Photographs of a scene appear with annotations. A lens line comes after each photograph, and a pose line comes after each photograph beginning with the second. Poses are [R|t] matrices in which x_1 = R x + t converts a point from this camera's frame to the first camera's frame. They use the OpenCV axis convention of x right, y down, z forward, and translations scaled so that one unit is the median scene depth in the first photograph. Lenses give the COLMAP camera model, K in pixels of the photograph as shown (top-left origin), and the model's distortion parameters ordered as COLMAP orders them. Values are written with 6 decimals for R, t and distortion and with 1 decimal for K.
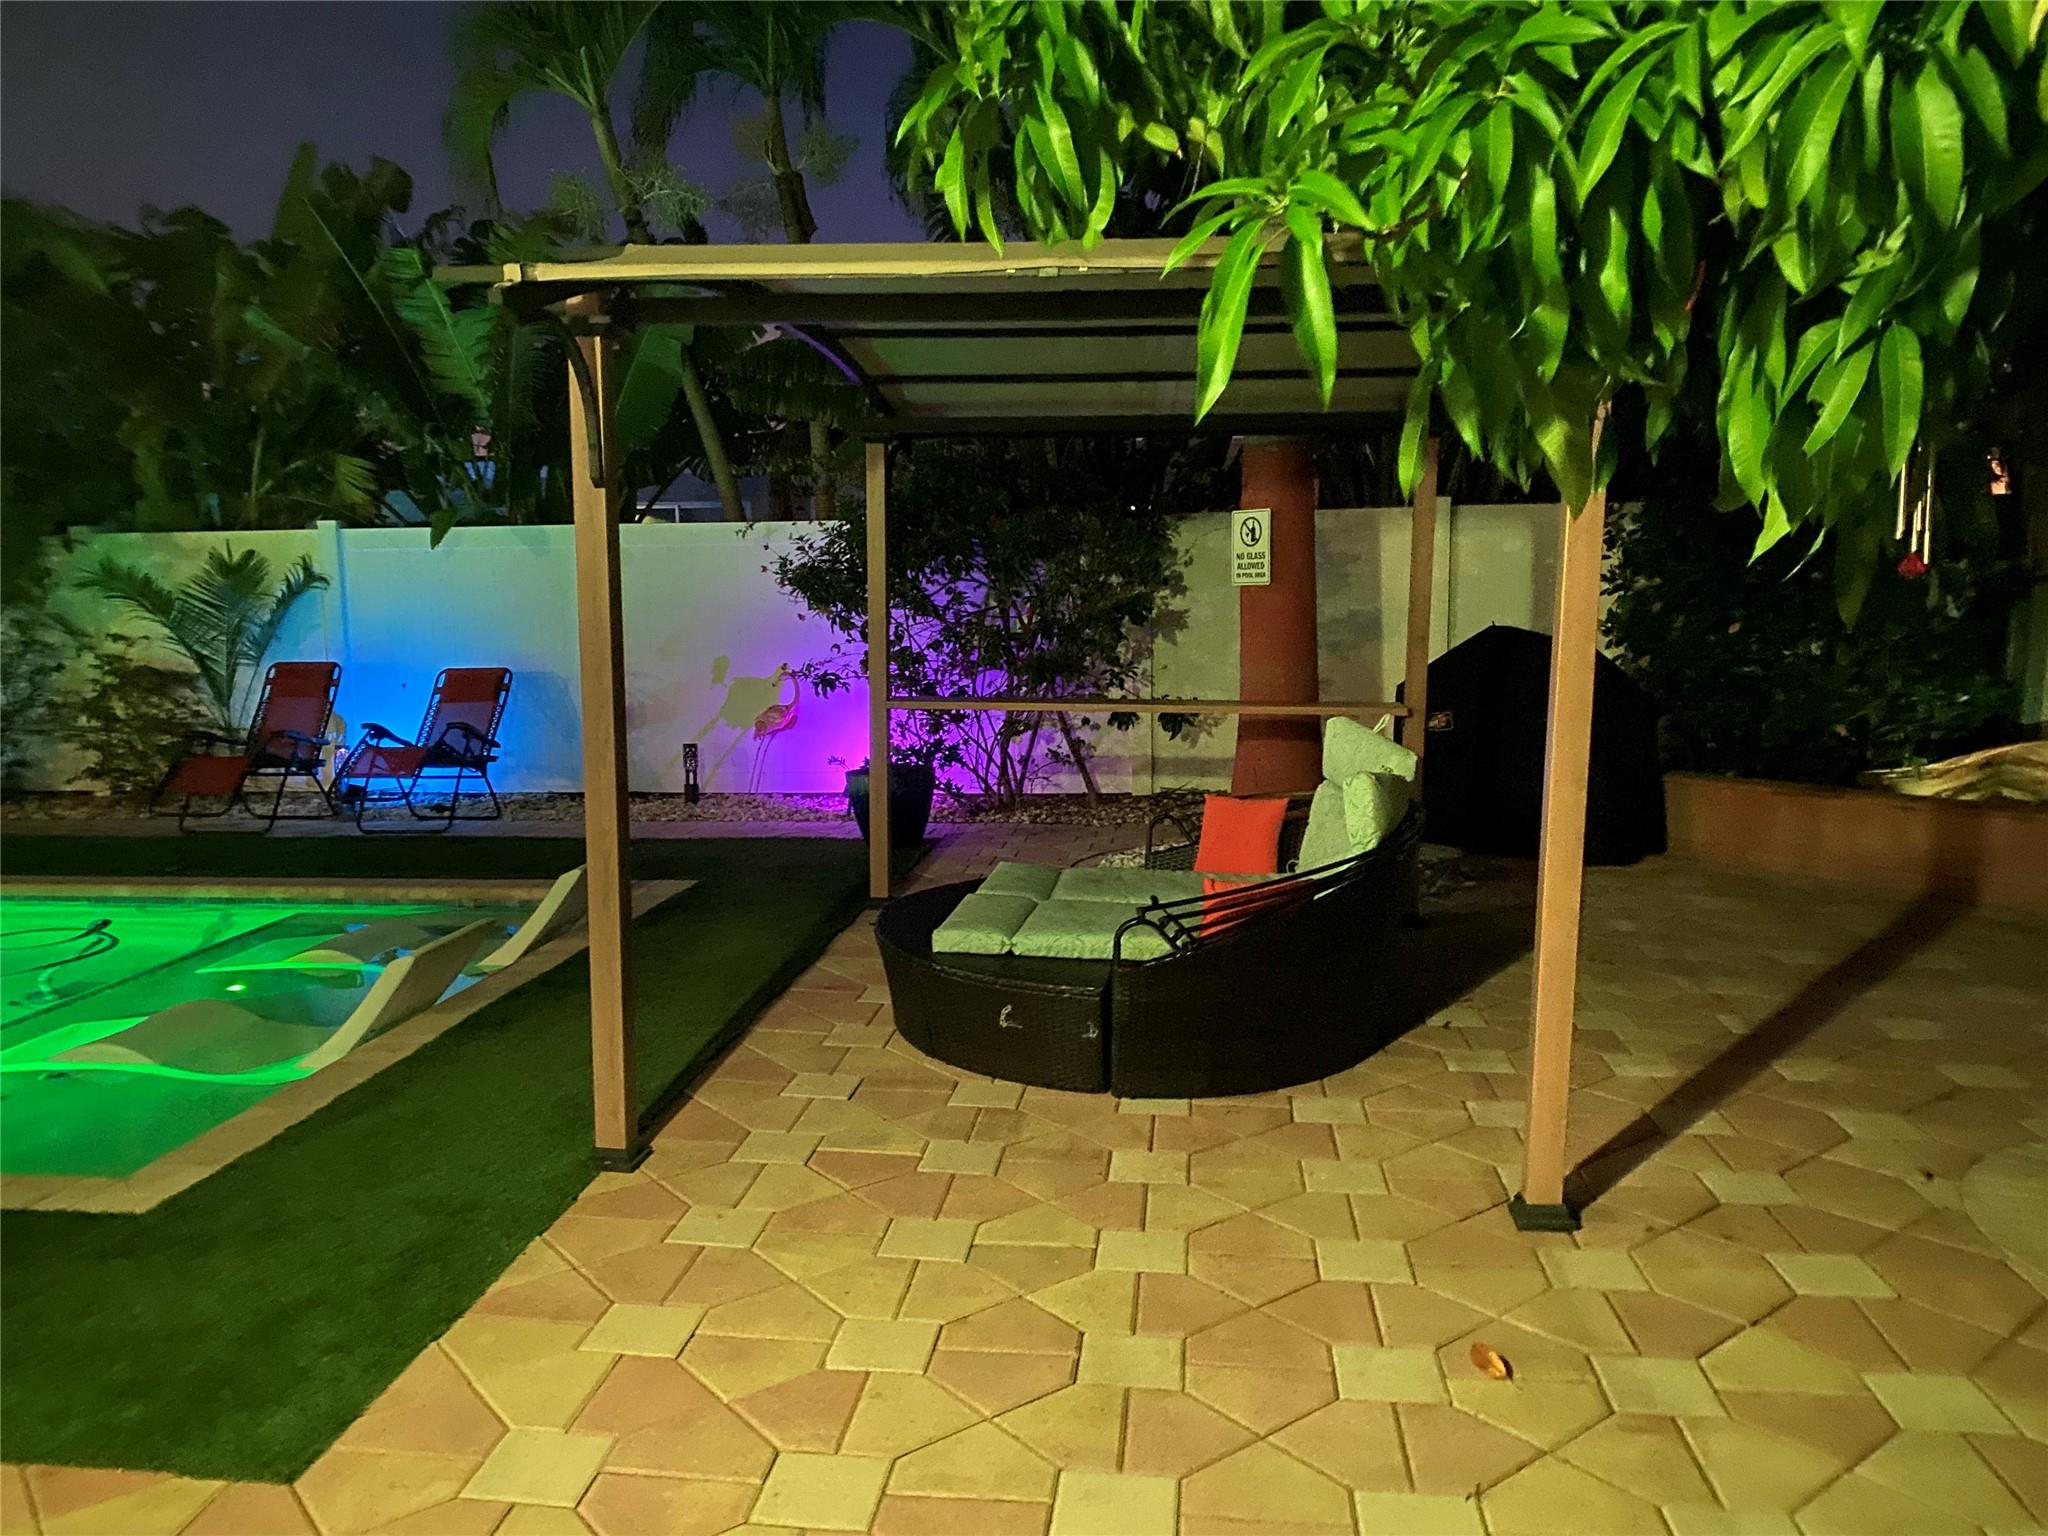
lens RADIAL K [[1547.0, 0, 1031.5], [0, 1547.0, 779.8], [0, 0, 1]] dist [0.023916, -0.041348]
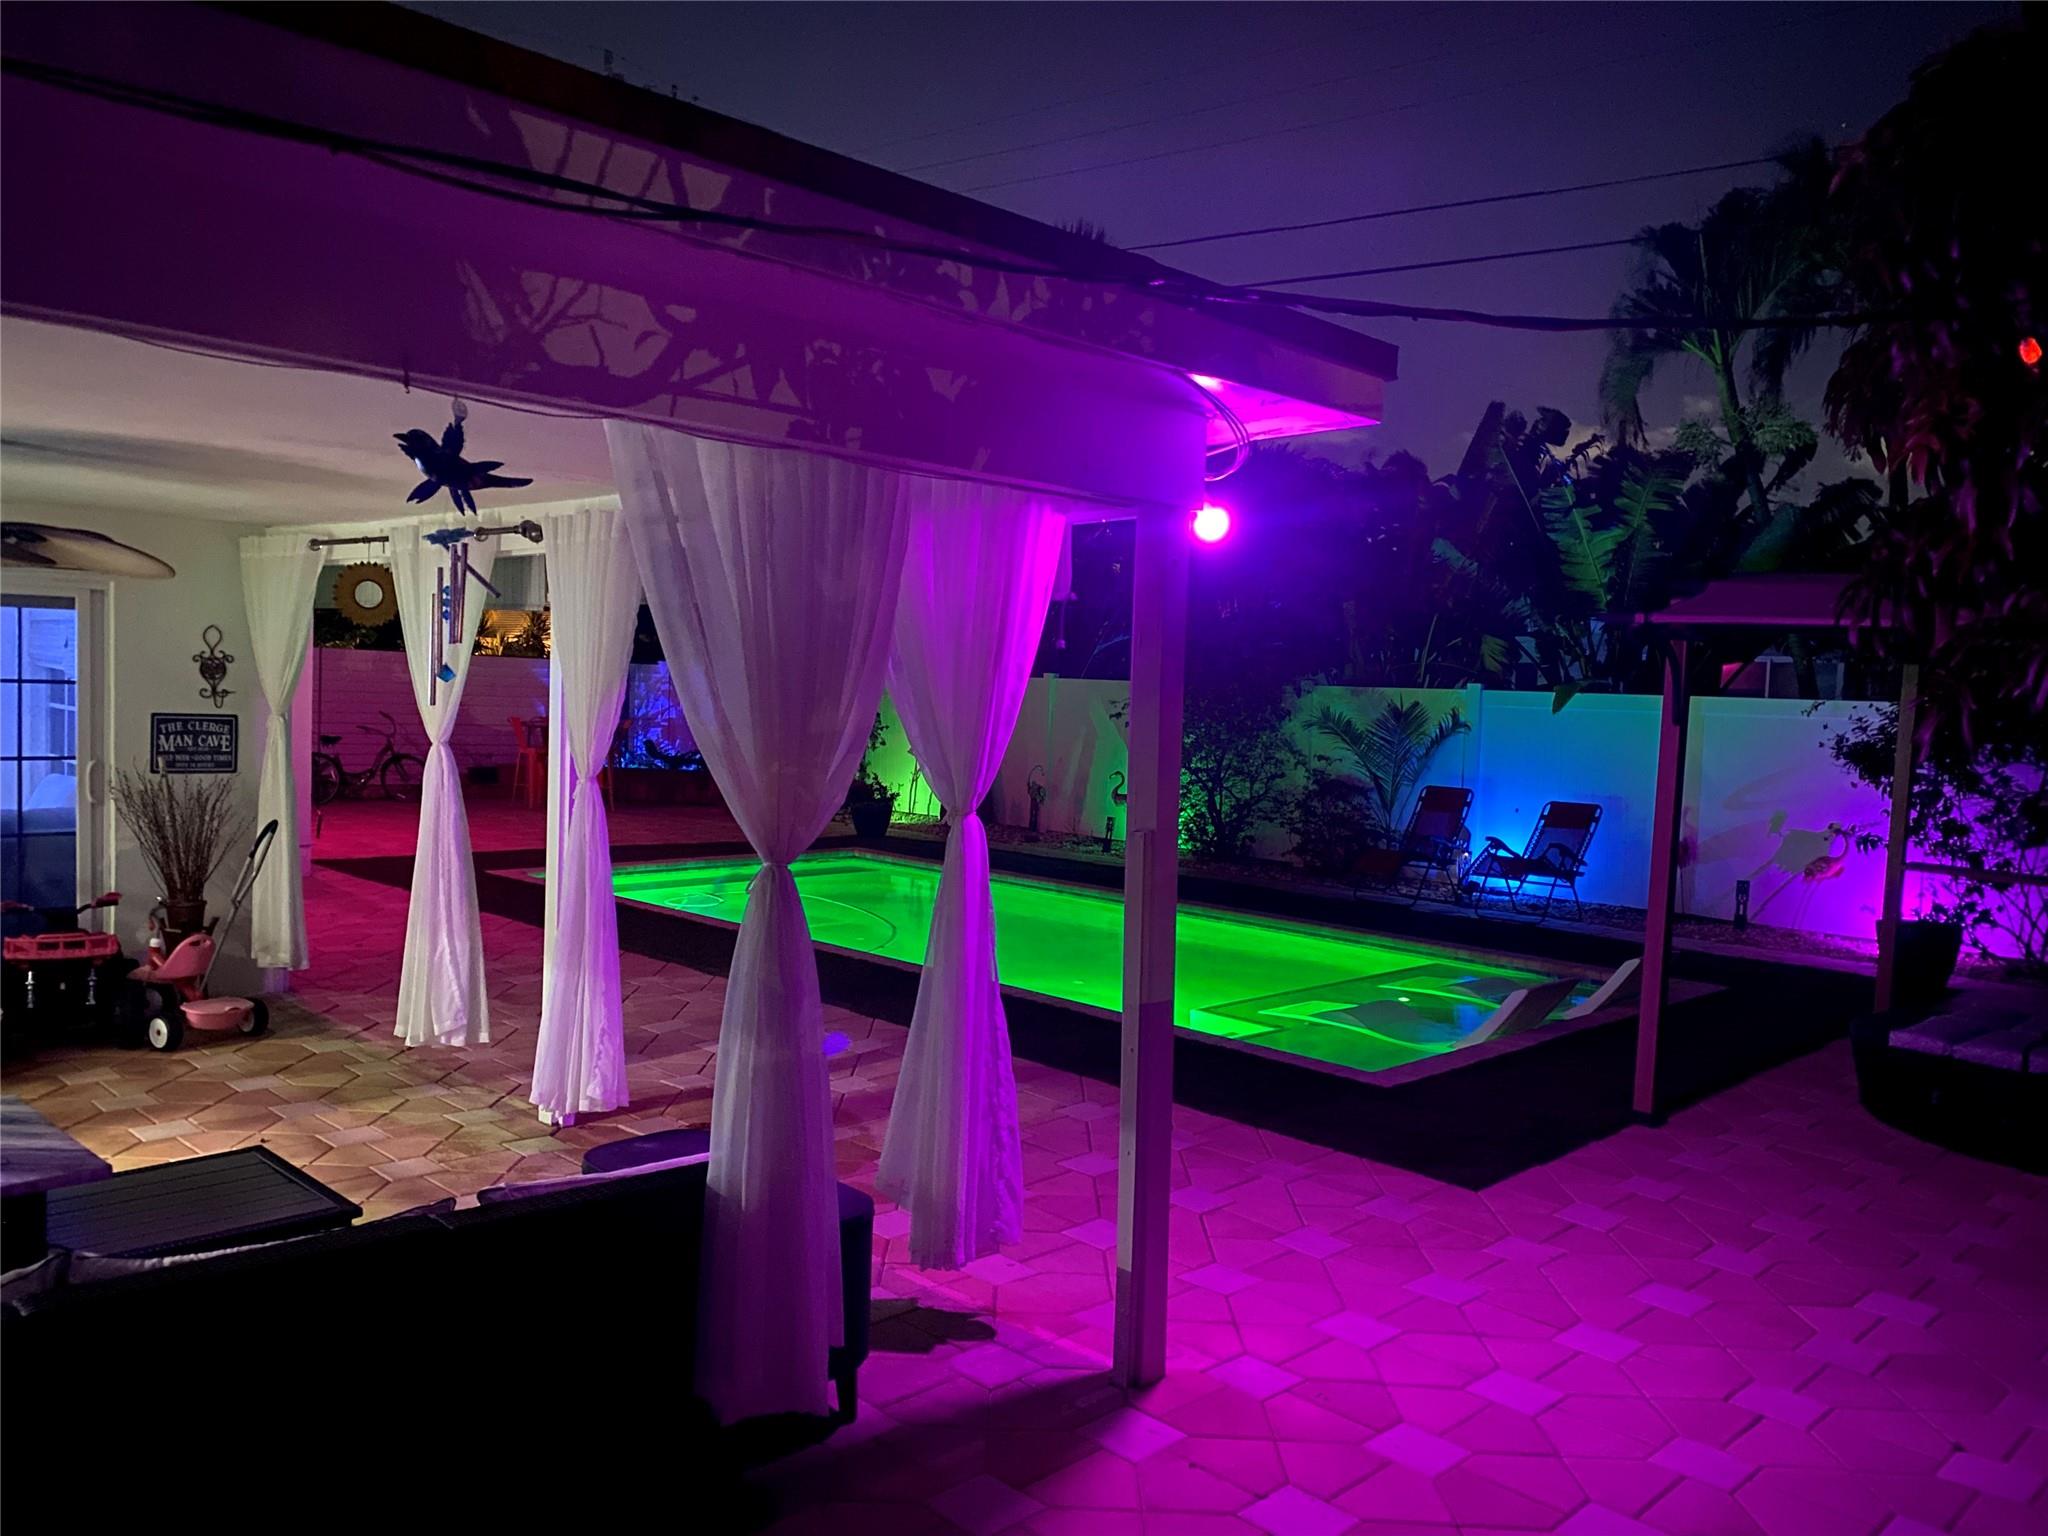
lens RADIAL K [[1547.0, 0, 1020.0], [0, 1547.0, 779.1], [0, 0, 1]] dist [0.023916, -0.041348]
pose [[0.778318, 0.078641, -0.622926, 0.086695], [-0.124499, 0.991755, -0.030353, 0.005296], [0.615403, 0.101178, 0.781692, -0.296631]]
